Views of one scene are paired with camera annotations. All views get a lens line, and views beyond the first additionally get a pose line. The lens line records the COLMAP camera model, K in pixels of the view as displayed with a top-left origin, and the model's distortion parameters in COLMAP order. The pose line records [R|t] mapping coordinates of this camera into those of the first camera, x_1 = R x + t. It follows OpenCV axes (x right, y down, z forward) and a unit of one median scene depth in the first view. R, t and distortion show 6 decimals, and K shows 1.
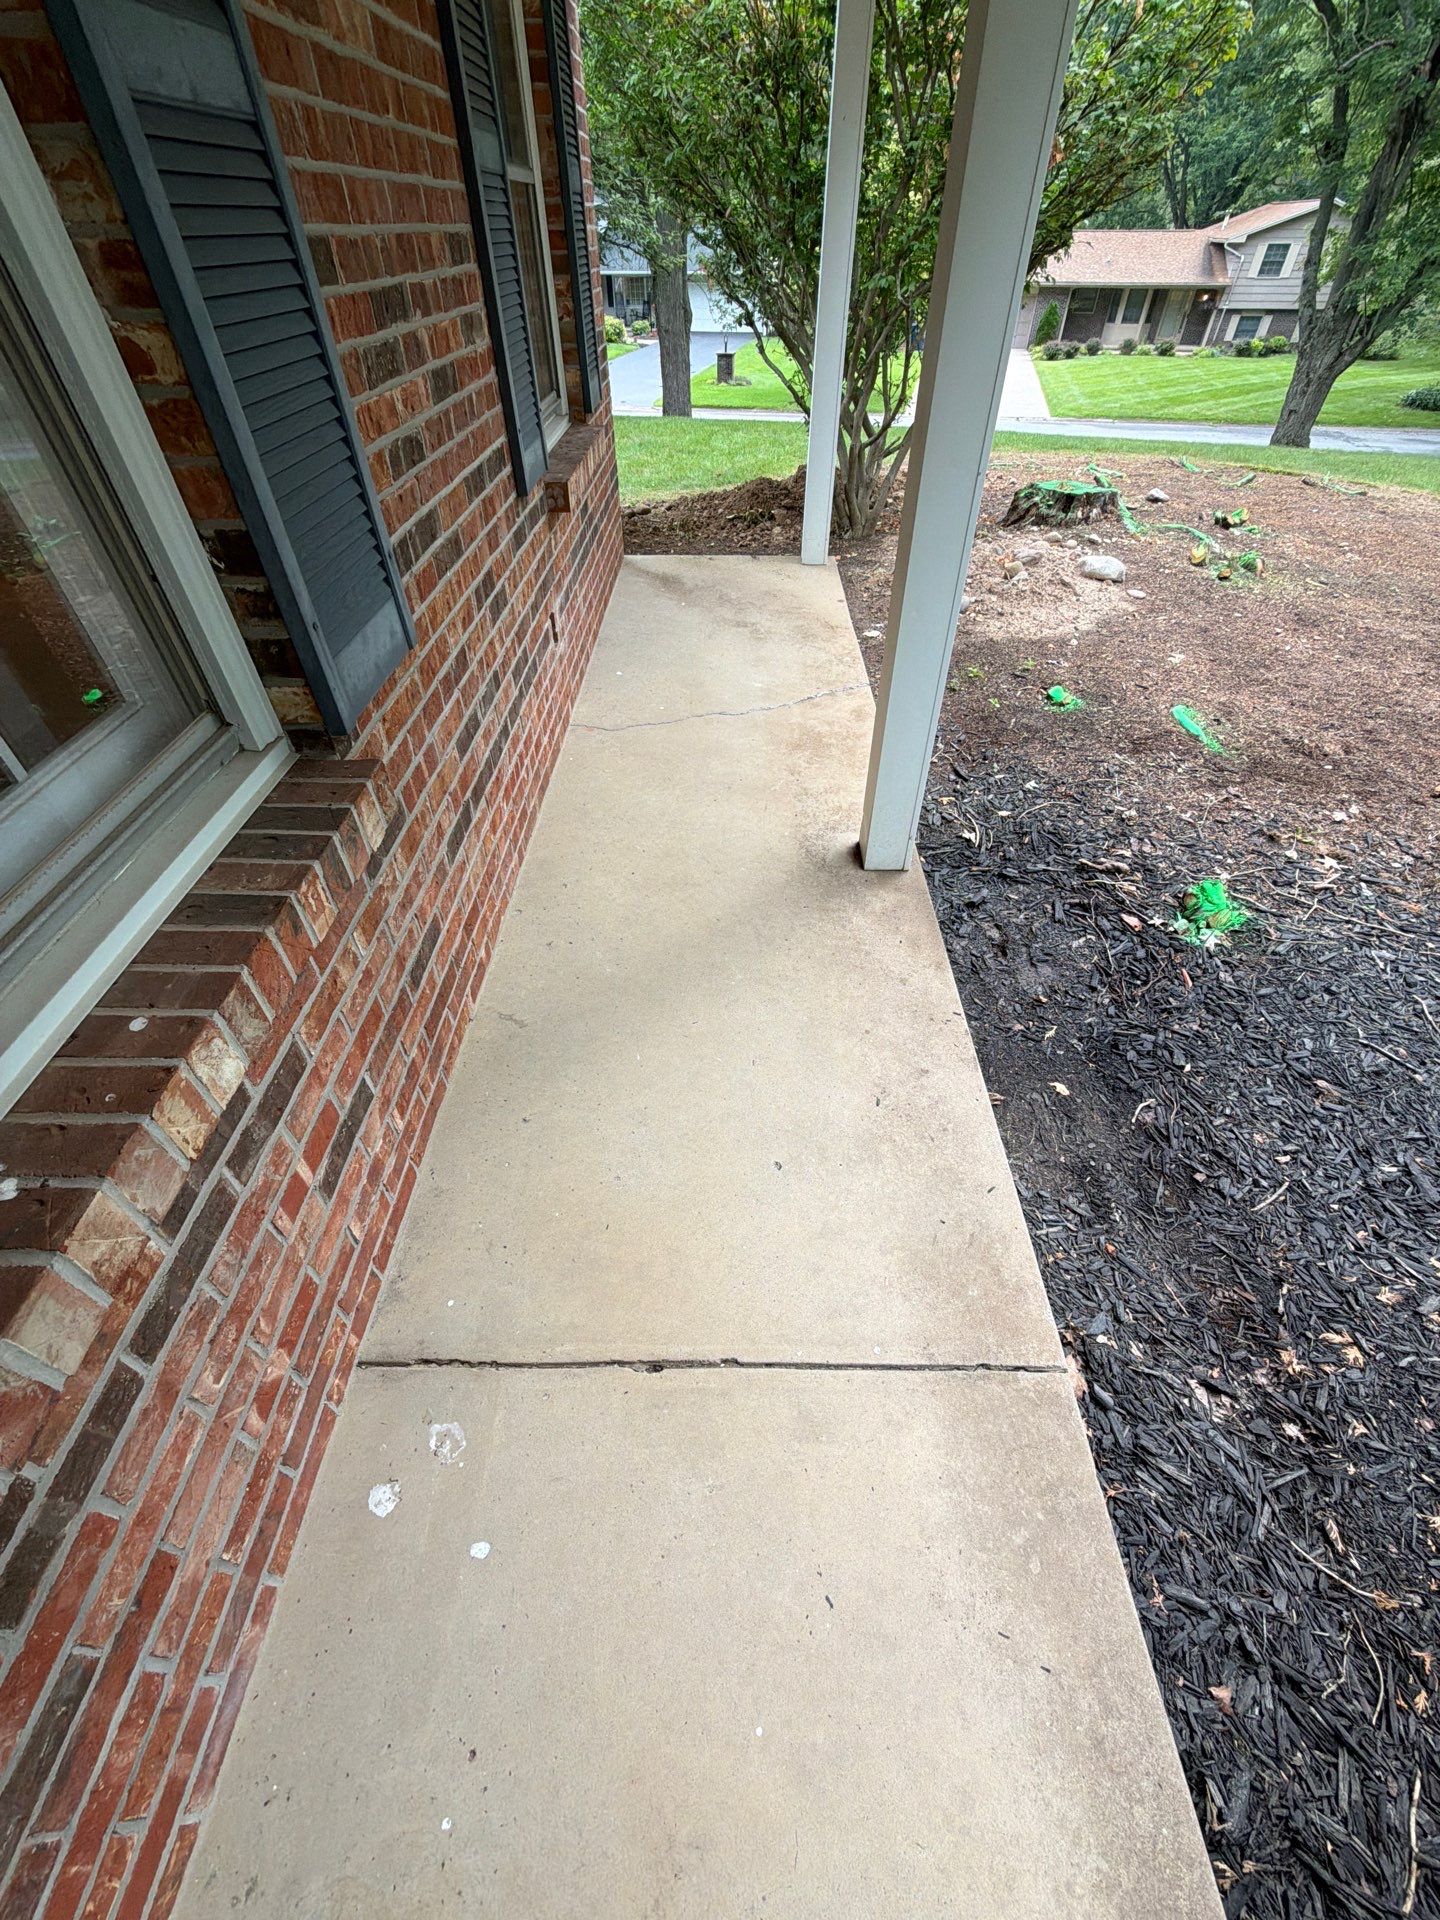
lens RADIAL K [[757.1, 0, 716.4], [0, 757.1, 953.7], [0, 0, 1]] dist [0.000774, -0.000897]
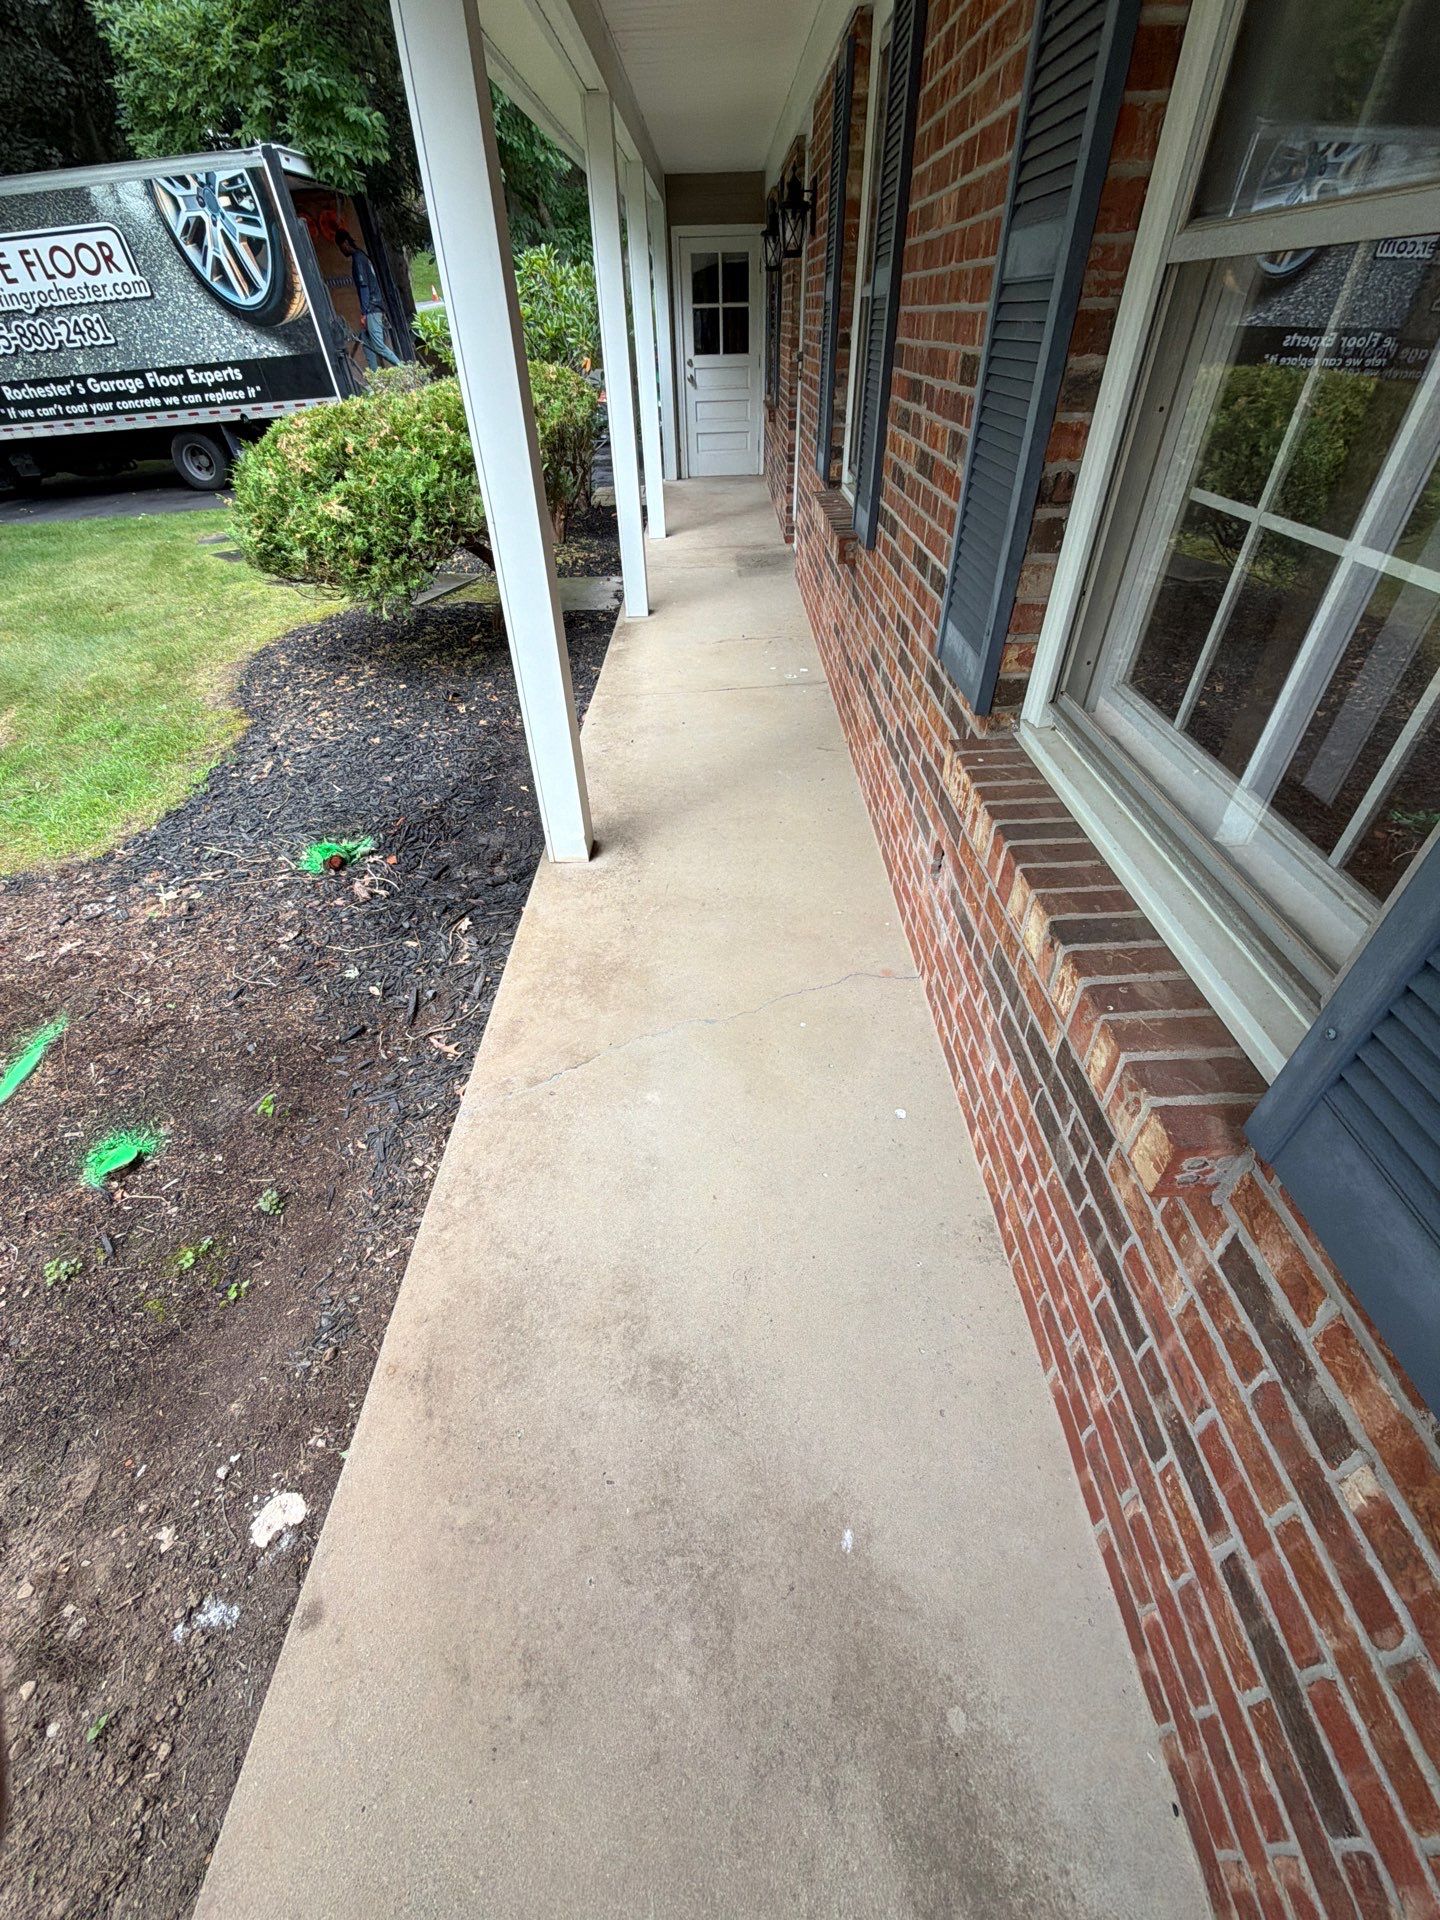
lens RADIAL K [[757.1, 0, 716.4], [0, 757.1, 953.7], [0, 0, 1]] dist [0.000774, -0.000897]
pose [[-0.999550, 0.029526, 0.005250, -0.001604], [0.007931, 0.091427, 0.995780, -1.030000], [0.028922, 0.995374, -0.091620, 1.026012]]
